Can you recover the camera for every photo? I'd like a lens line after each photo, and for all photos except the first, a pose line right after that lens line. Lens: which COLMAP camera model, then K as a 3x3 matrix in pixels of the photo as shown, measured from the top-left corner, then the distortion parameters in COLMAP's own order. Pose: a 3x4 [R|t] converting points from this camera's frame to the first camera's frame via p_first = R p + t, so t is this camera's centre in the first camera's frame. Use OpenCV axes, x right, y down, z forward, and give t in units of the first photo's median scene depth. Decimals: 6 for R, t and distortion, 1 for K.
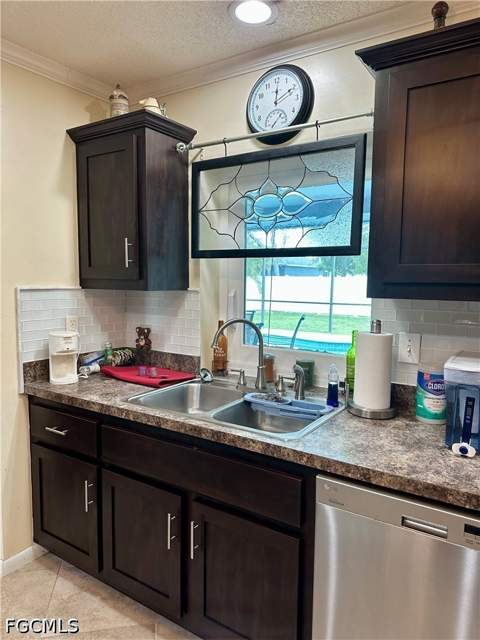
lens RADIAL K [[456.6, 0, 239.0], [0, 456.6, 321.1], [0, 0, 1]] dist [0.045931, -0.052450]
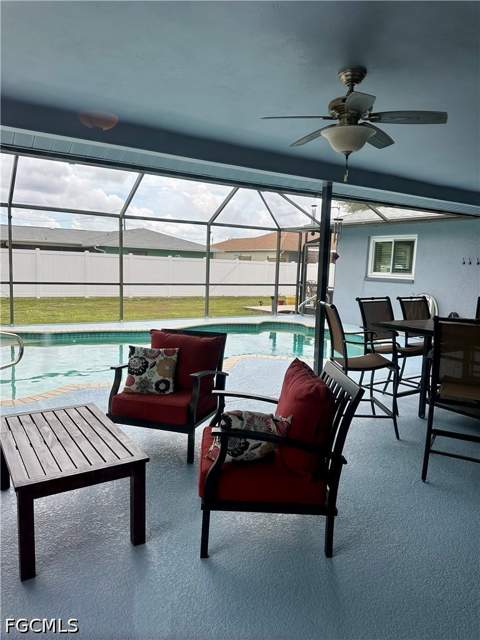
lens RADIAL K [[456.6, 0, 241.3], [0, 456.6, 320.2], [0, 0, 1]] dist [0.045931, -0.052450]
pose [[0.392395, -0.112388, 0.912905, -0.590763], [0.055204, 0.993595, 0.098594, -0.053311], [-0.918139, 0.011708, 0.396086, 0.587680]]
